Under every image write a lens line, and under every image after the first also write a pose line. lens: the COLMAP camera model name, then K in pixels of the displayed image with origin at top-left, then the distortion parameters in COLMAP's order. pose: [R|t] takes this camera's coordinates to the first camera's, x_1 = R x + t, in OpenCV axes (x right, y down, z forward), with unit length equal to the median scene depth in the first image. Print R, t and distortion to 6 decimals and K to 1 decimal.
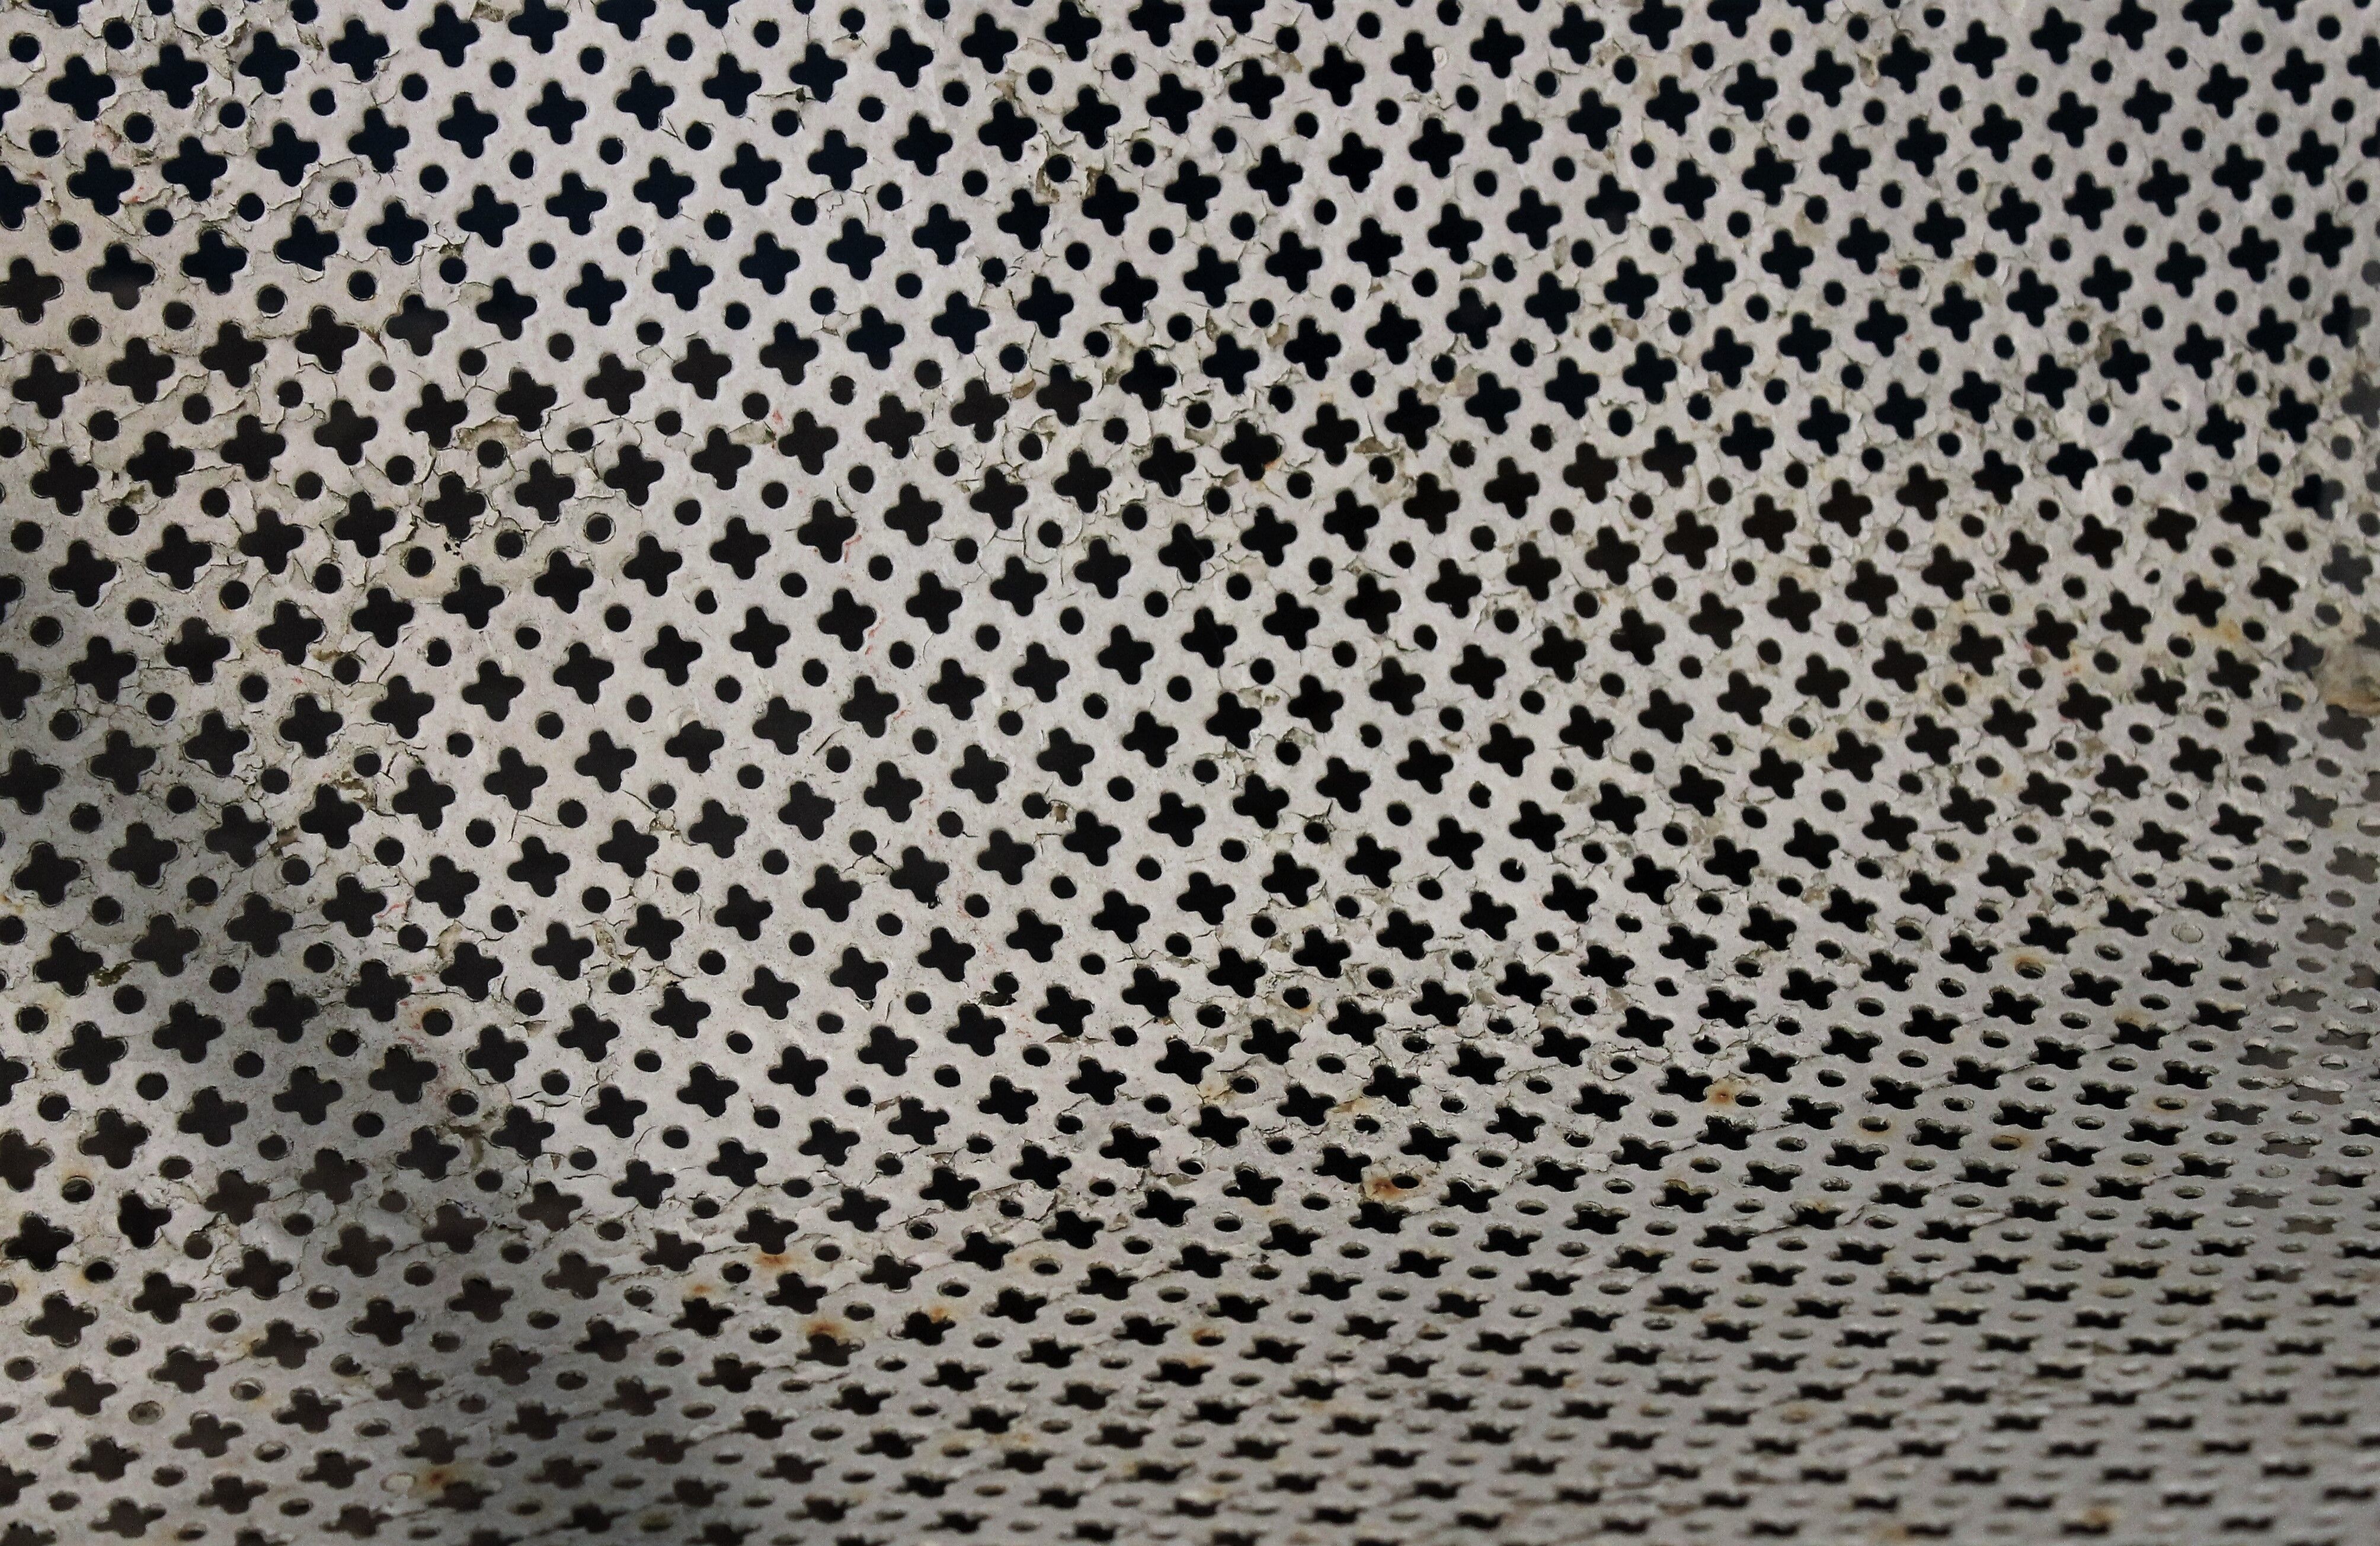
lens RADIAL K [[5743.4, 0, 1190.0], [0, 5743.4, 773.0], [0, 0, 1]] dist [0.047560, 0.233528]
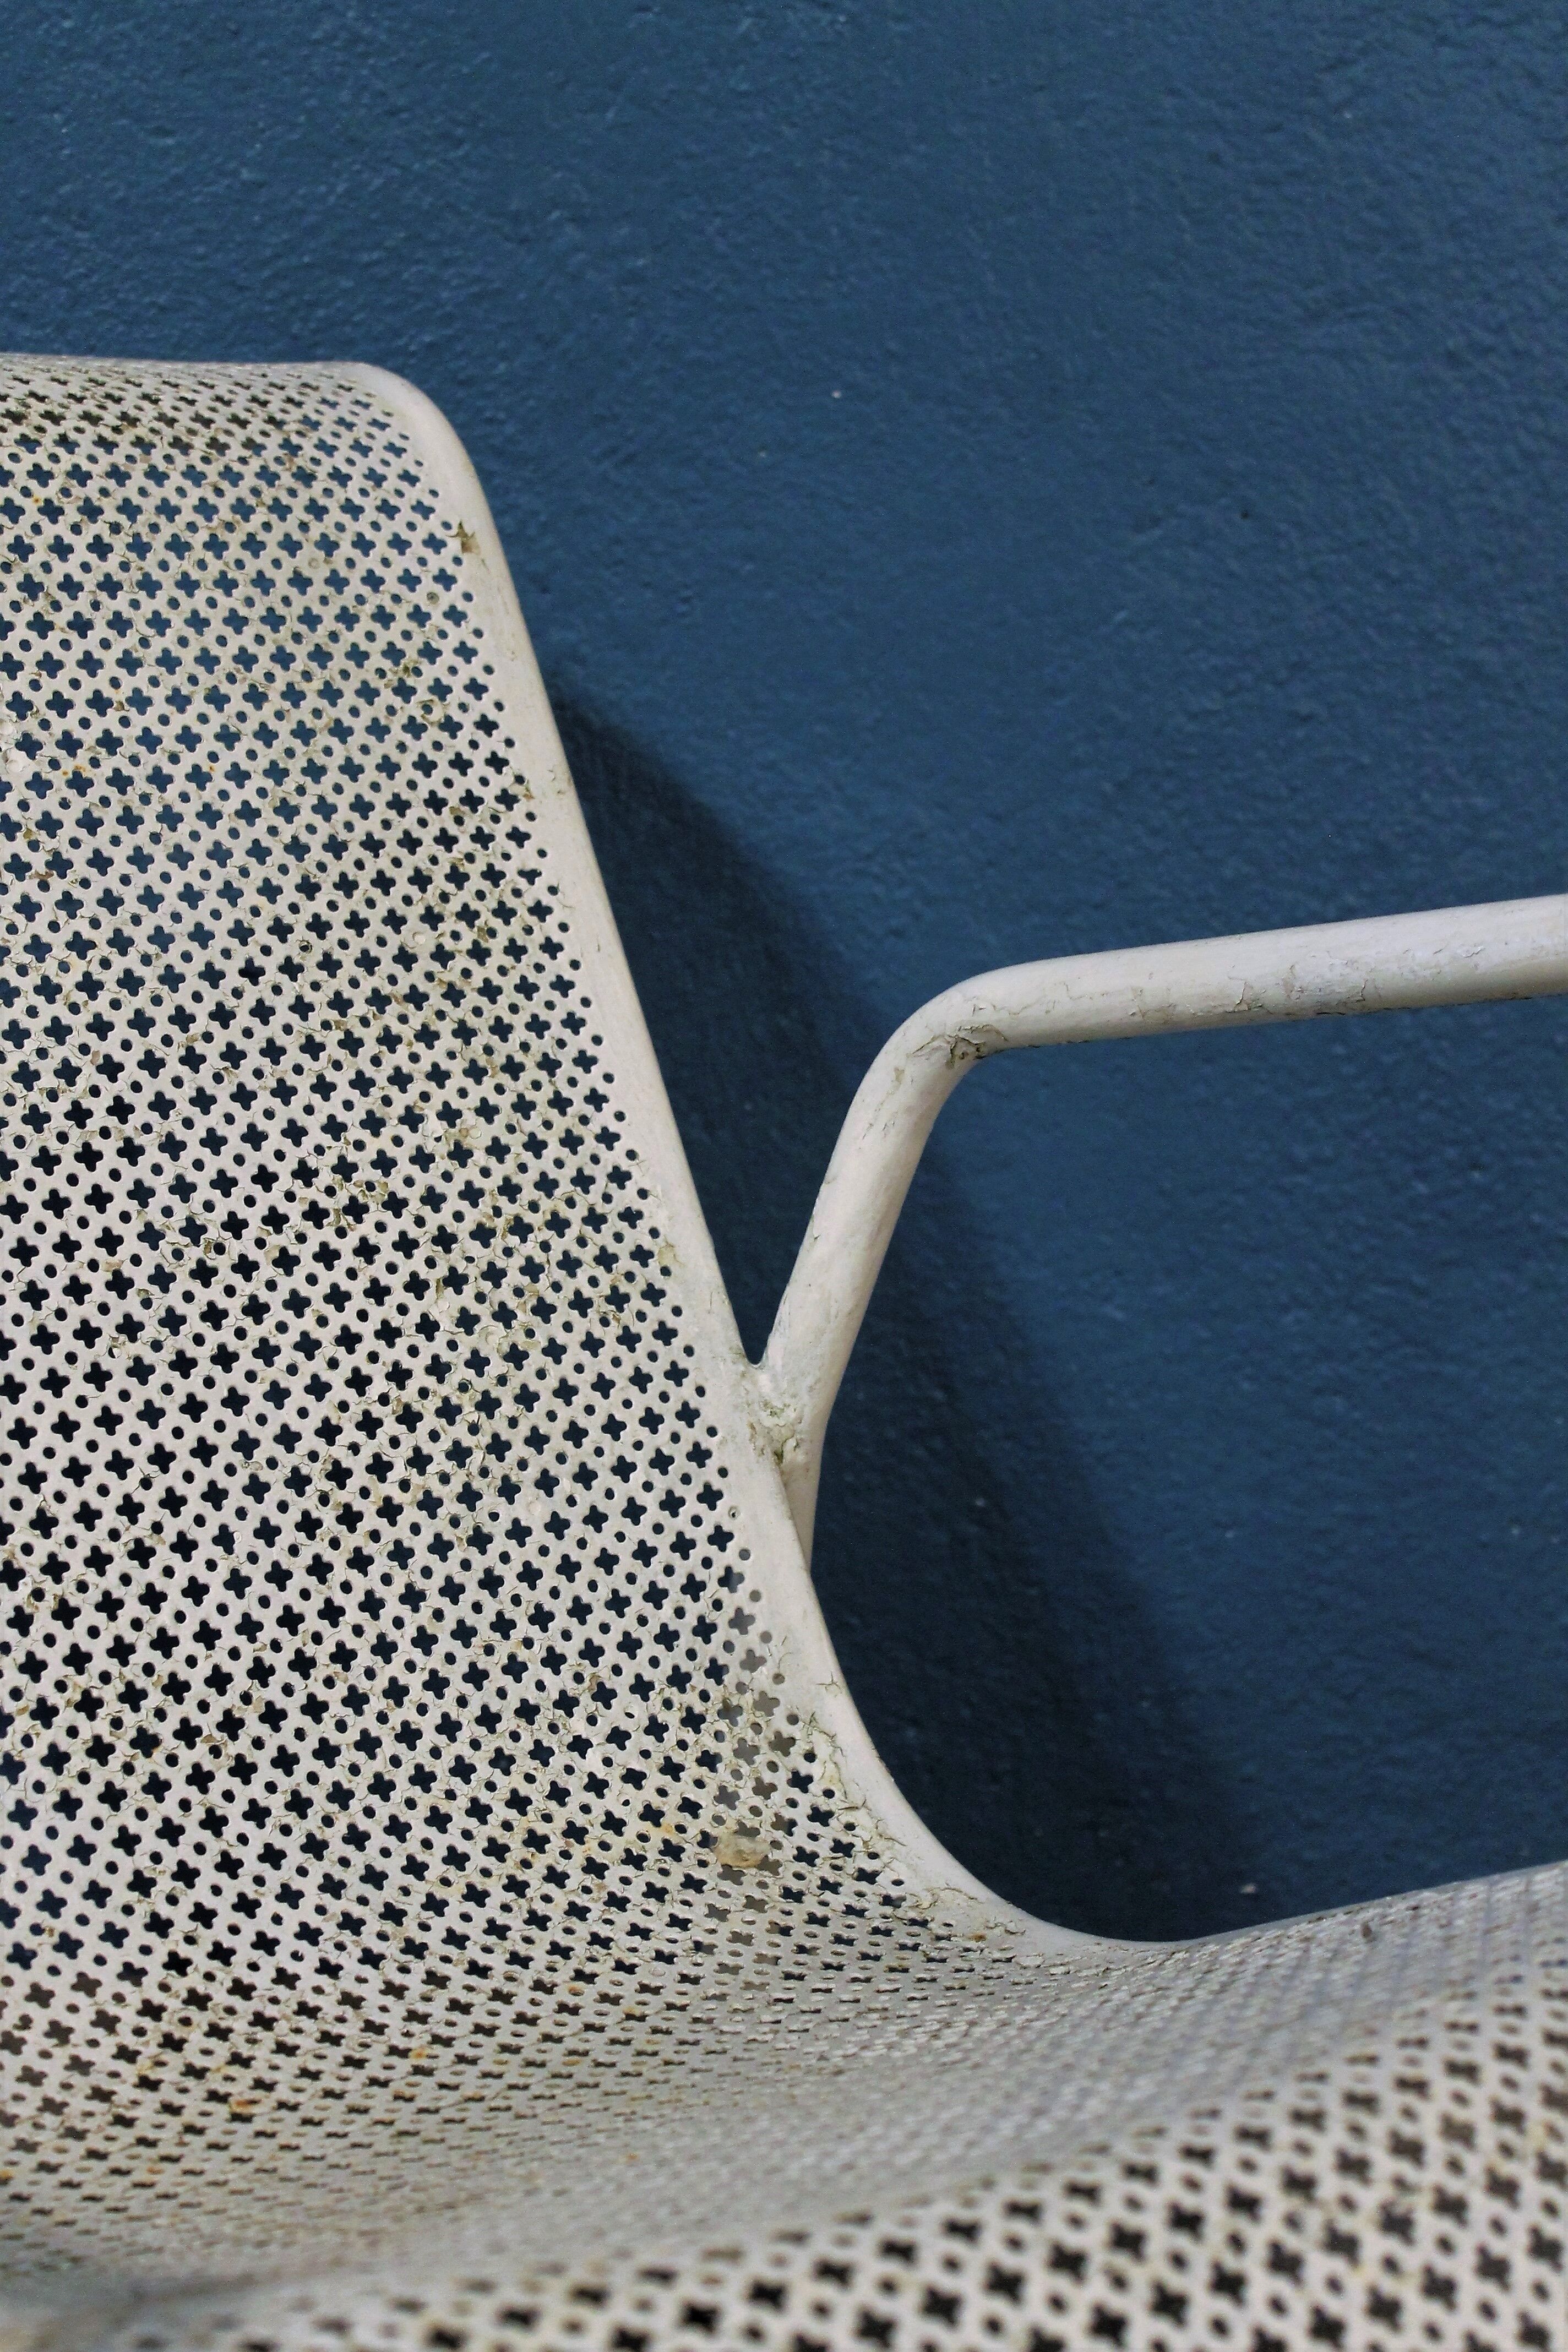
lens RADIAL K [[3927.7, 0, 781.5], [0, 3927.7, 1029.9], [0, 0, 1]] dist [0.102809, 0.102027]
pose [[0.976240, -0.009654, 0.216479, -0.061581], [0.078656, 0.946659, -0.312491, 0.138334], [-0.201915, 0.322094, 0.924925, -0.292917]]
